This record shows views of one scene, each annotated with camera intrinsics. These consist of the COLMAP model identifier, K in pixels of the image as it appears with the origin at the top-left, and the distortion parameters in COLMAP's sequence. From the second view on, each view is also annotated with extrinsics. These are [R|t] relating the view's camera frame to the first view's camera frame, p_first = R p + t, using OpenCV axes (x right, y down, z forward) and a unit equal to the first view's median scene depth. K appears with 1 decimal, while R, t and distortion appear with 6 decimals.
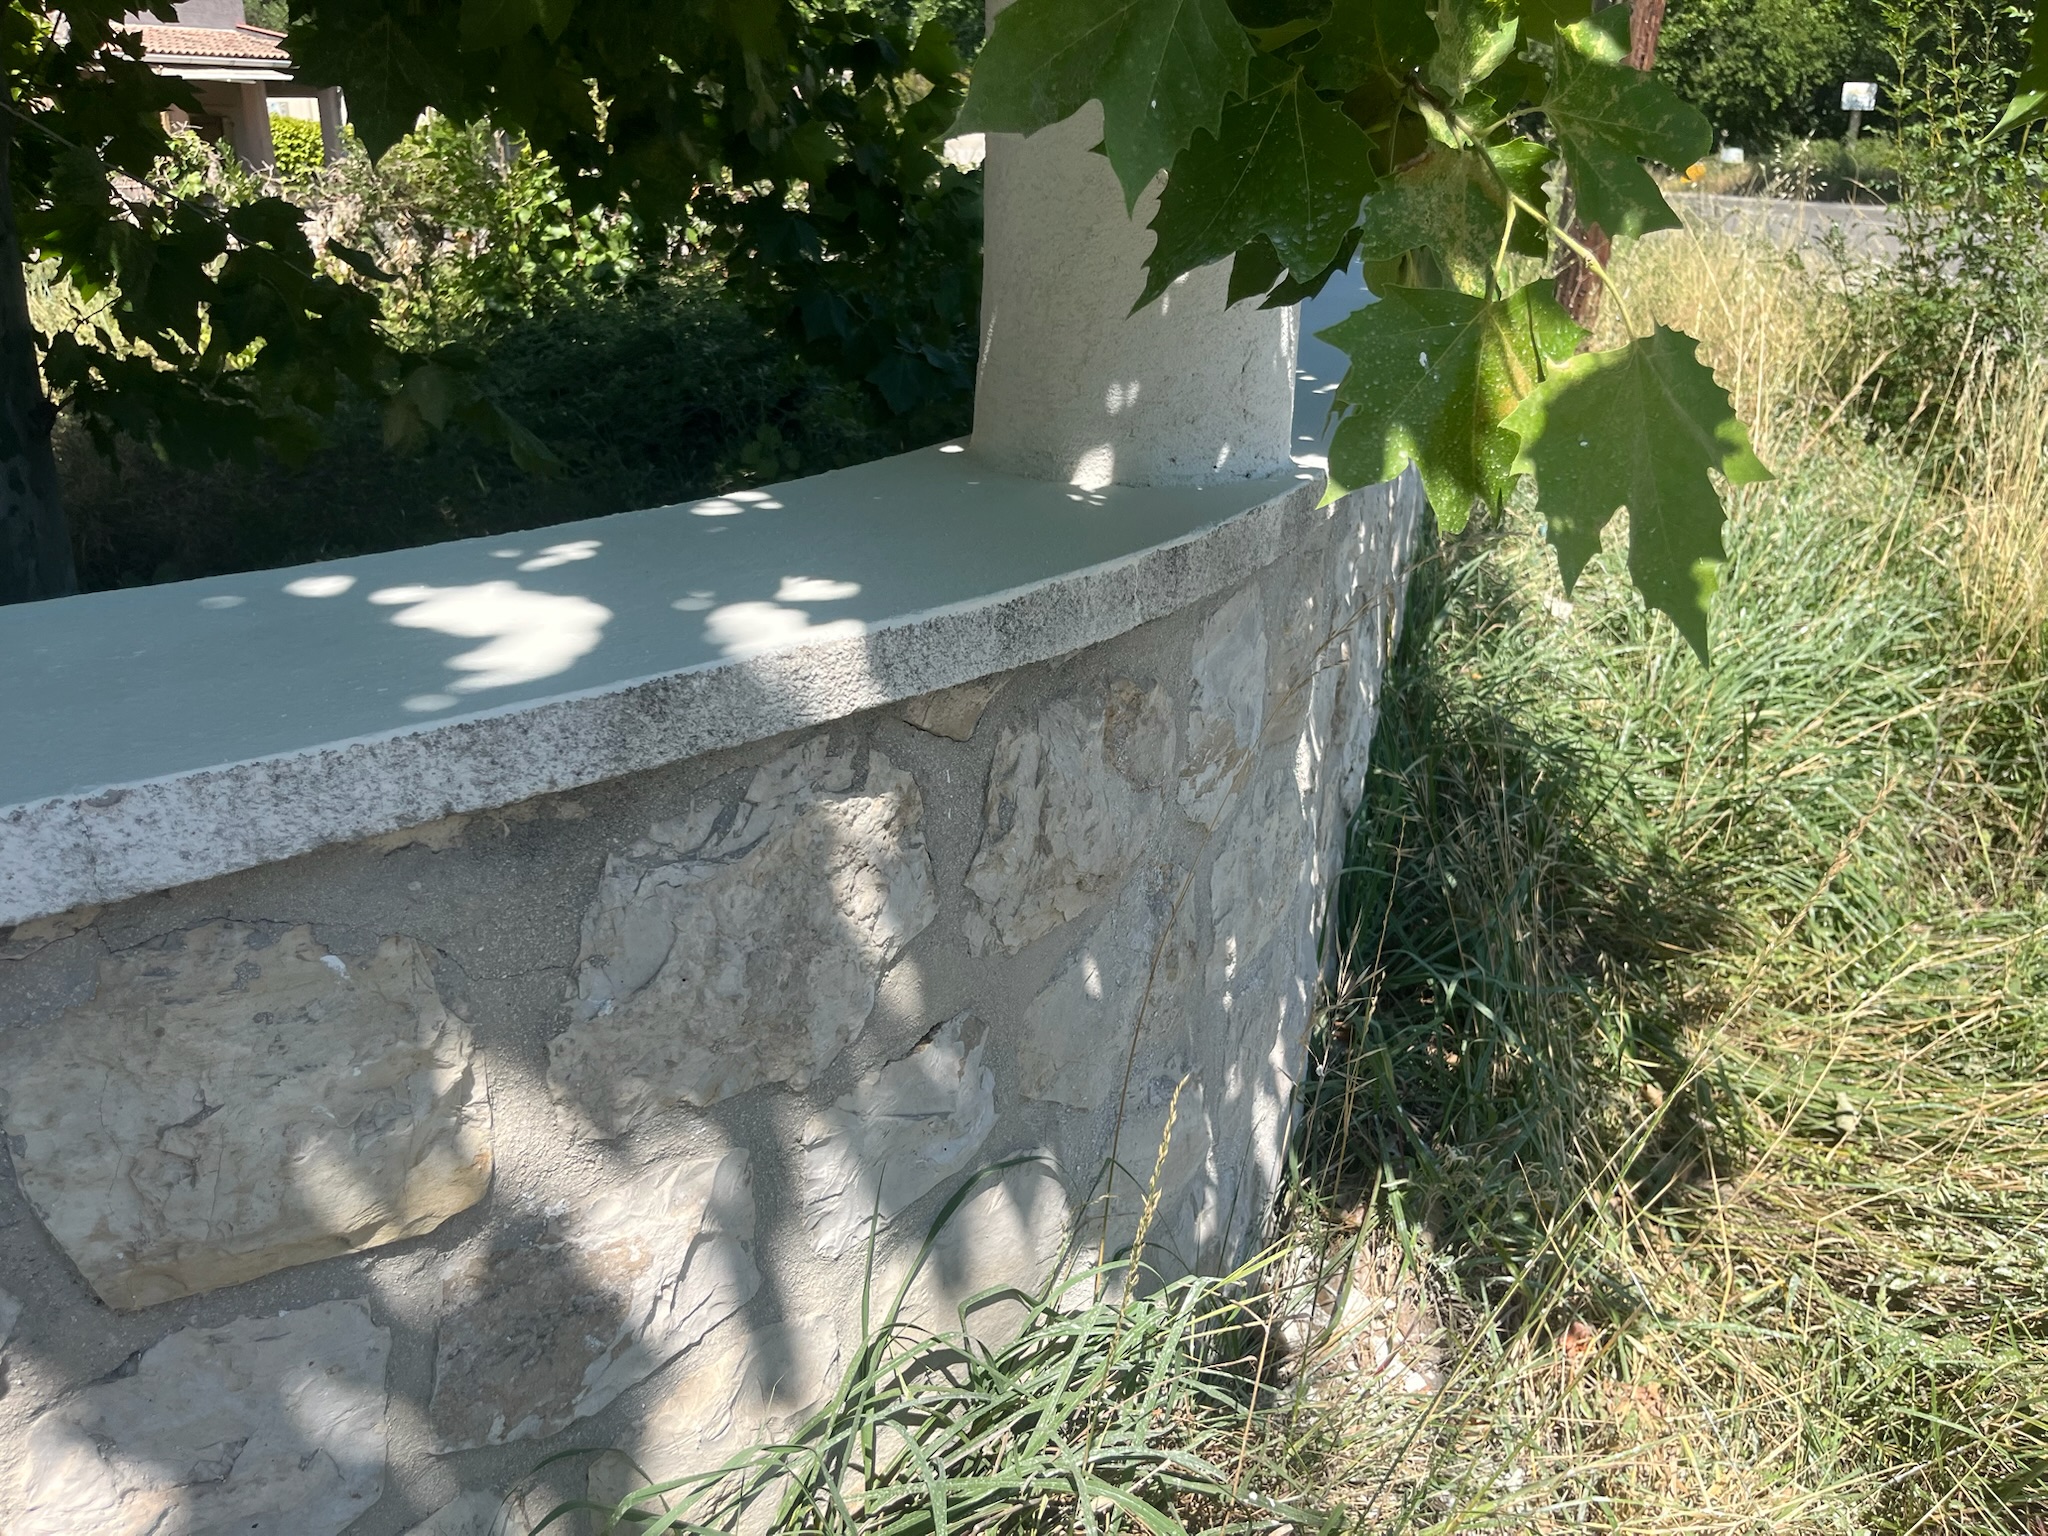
lens RADIAL K [[1553.1, 0, 1013.4], [0, 1553.1, 769.6], [0, 0, 1]] dist [0.046465, -0.069260]
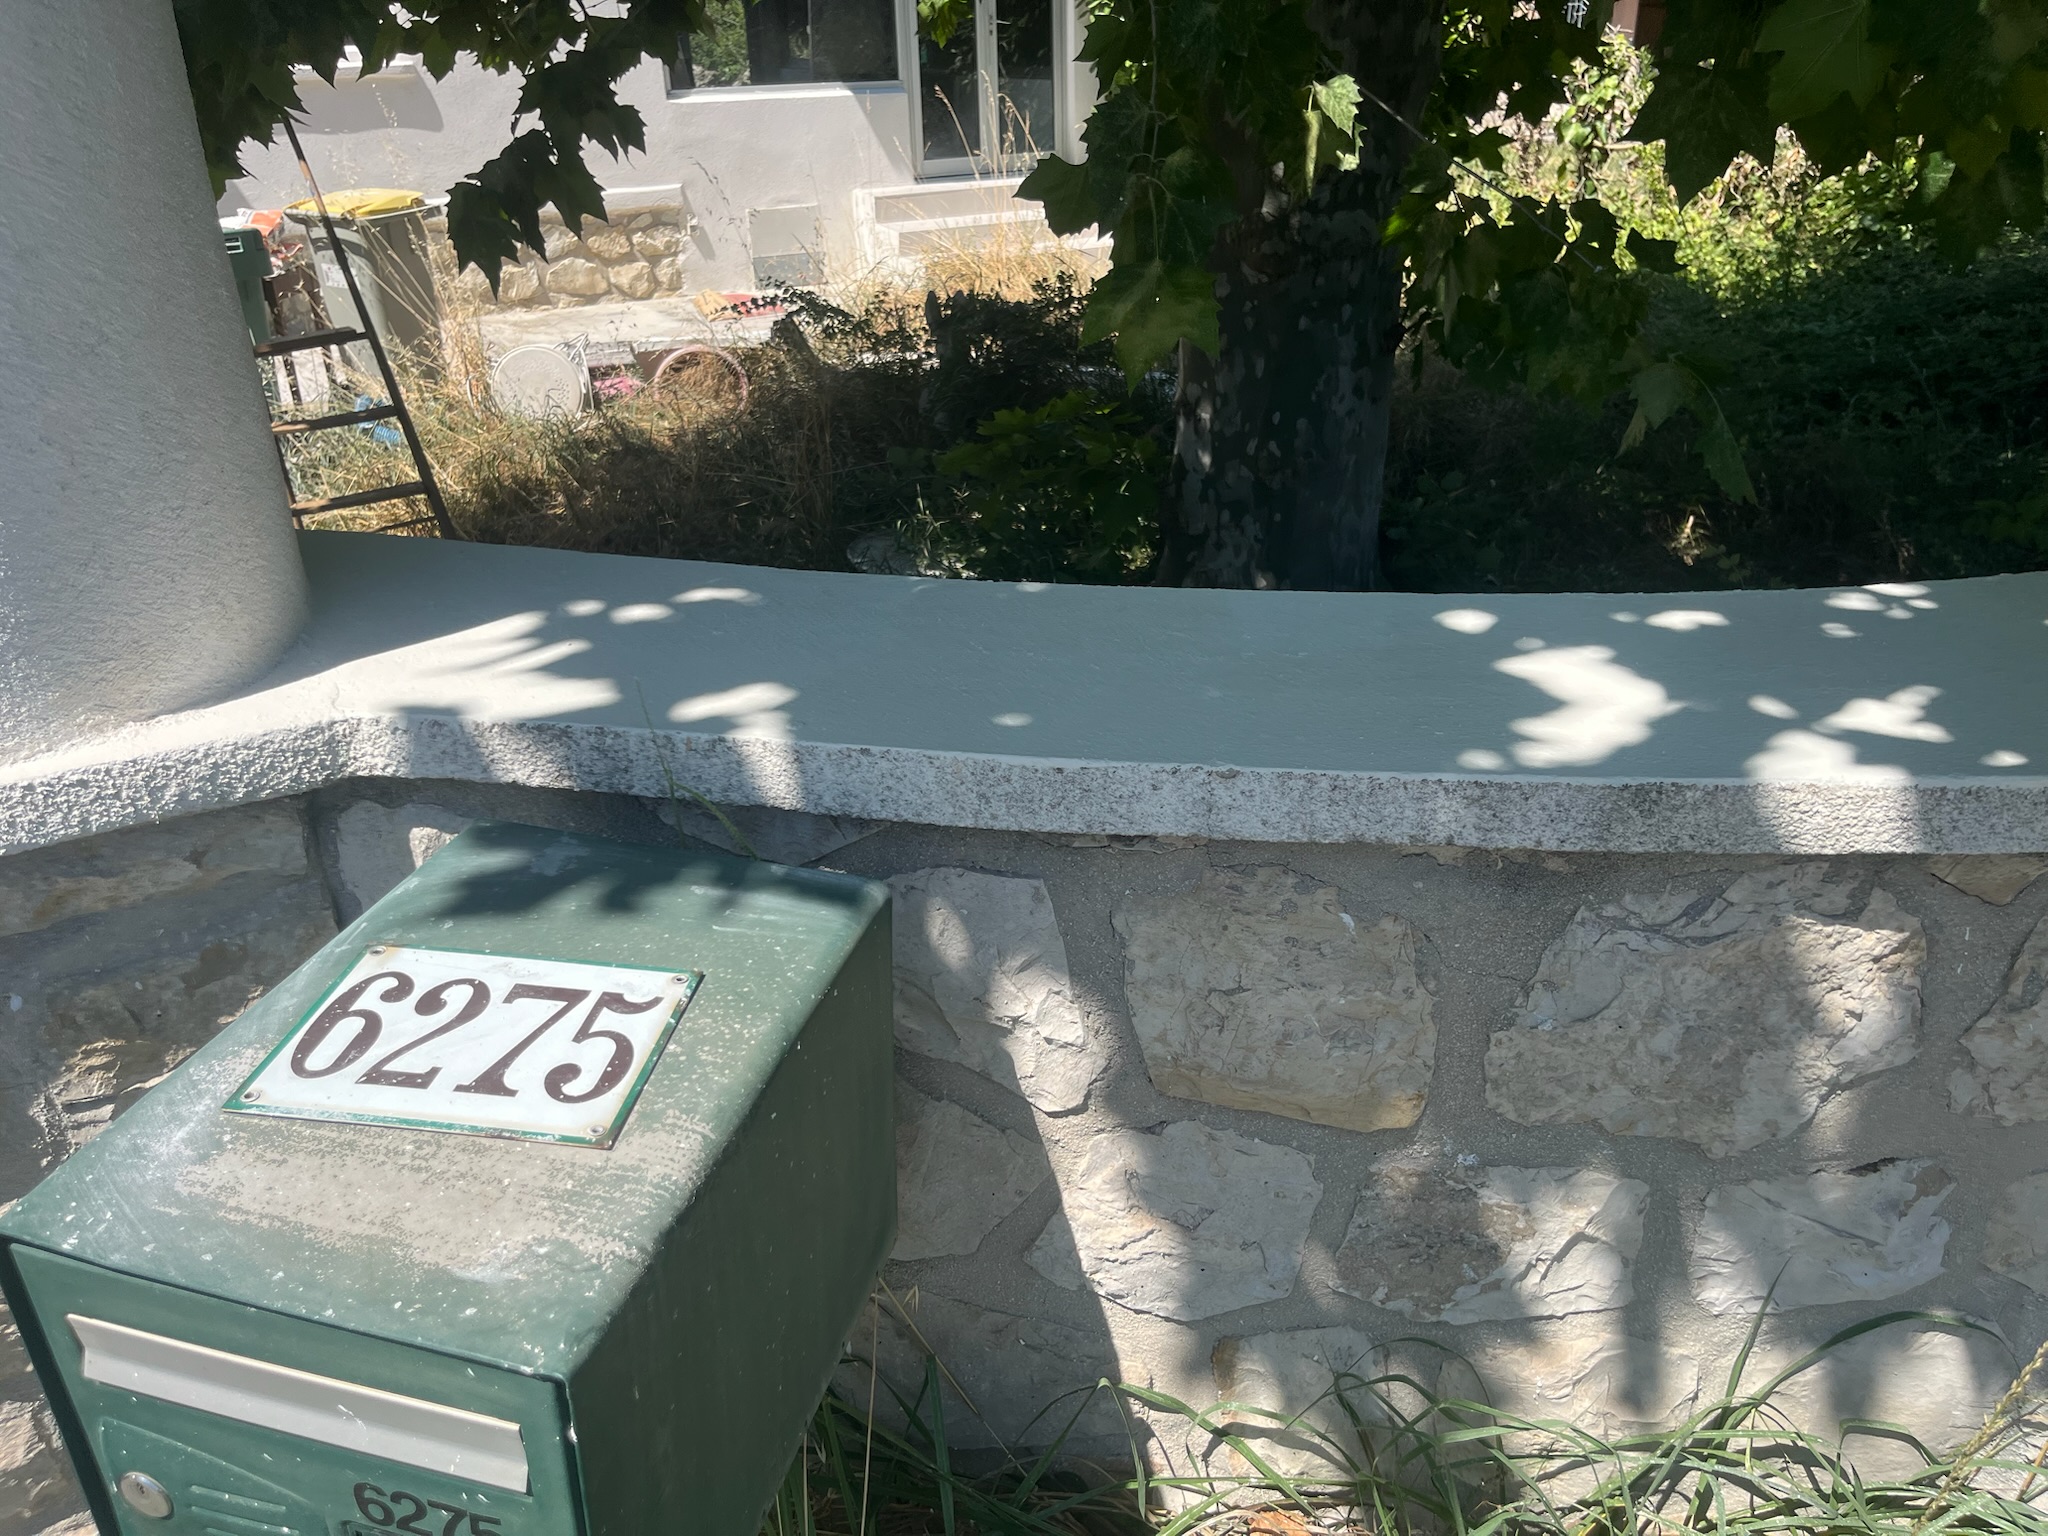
lens RADIAL K [[1553.1, 0, 1033.2], [0, 1553.1, 772.2], [0, 0, 1]] dist [0.046465, -0.069260]
pose [[0.702739, 0.286385, -0.651262, 0.180622], [-0.239448, 0.957206, 0.162545, -0.128483], [0.669942, 0.041717, 0.741240, -0.155994]]
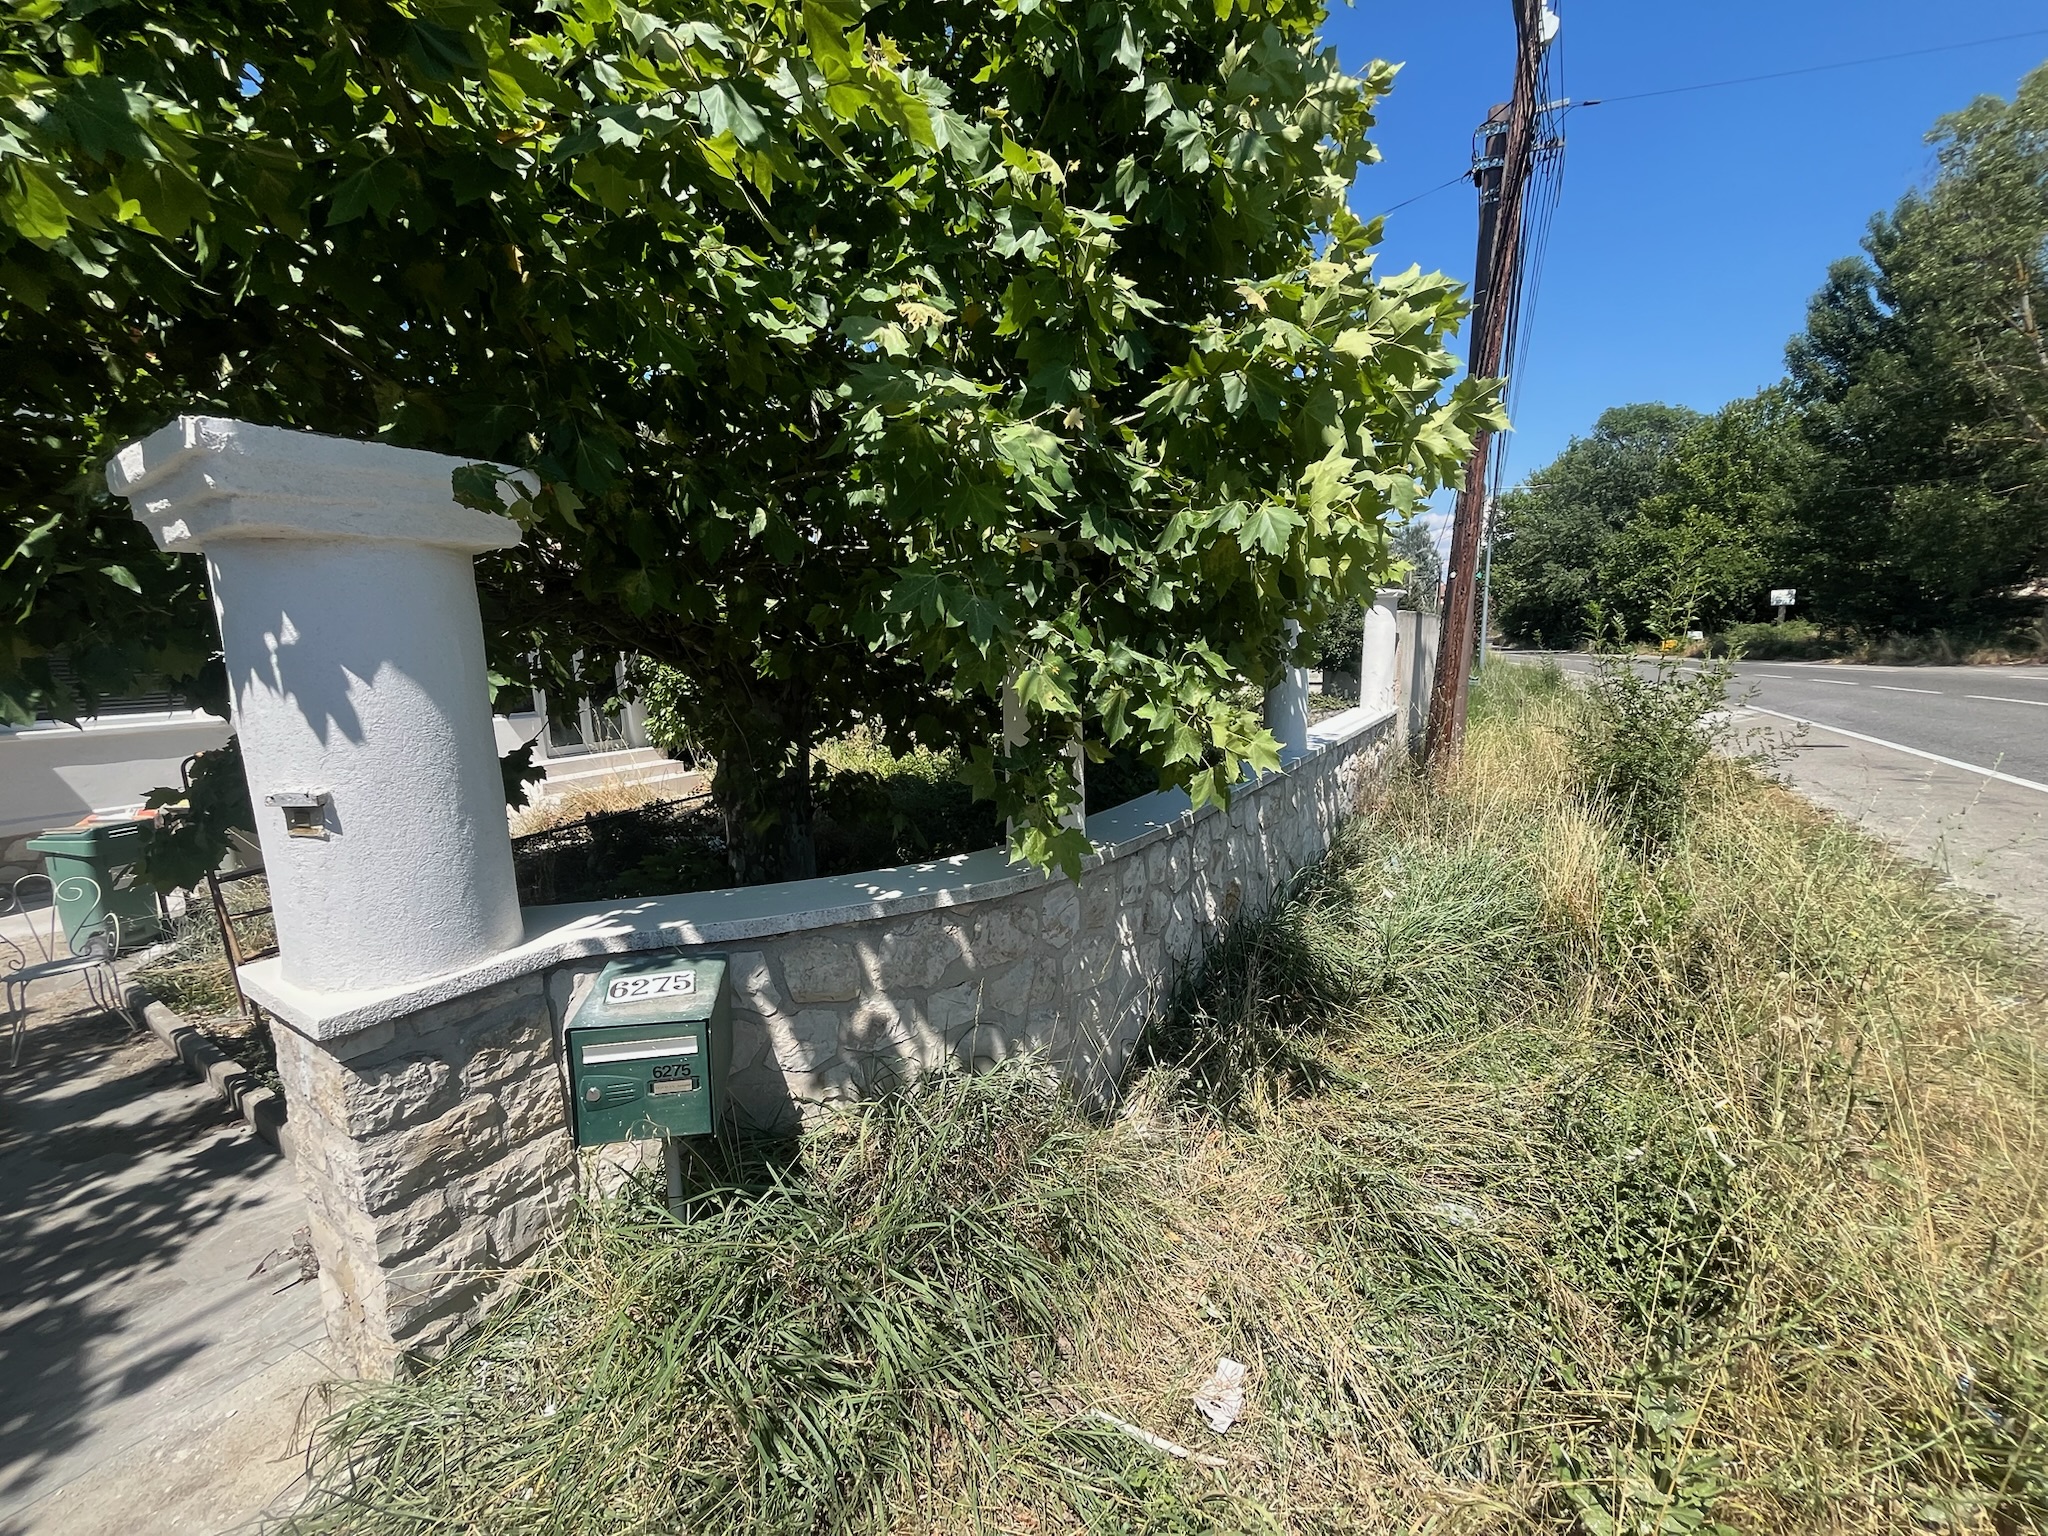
lens RADIAL K [[825.7, 0, 1027.5], [0, 825.7, 769.0], [0, 0, 1]] dist [-0.001327, 0.000697]
pose [[0.958294, -0.000087, -0.285784, 0.981244], [-0.065683, 0.973163, -0.220542, 0.099369], [0.278134, 0.230116, 0.932571, -1.581361]]
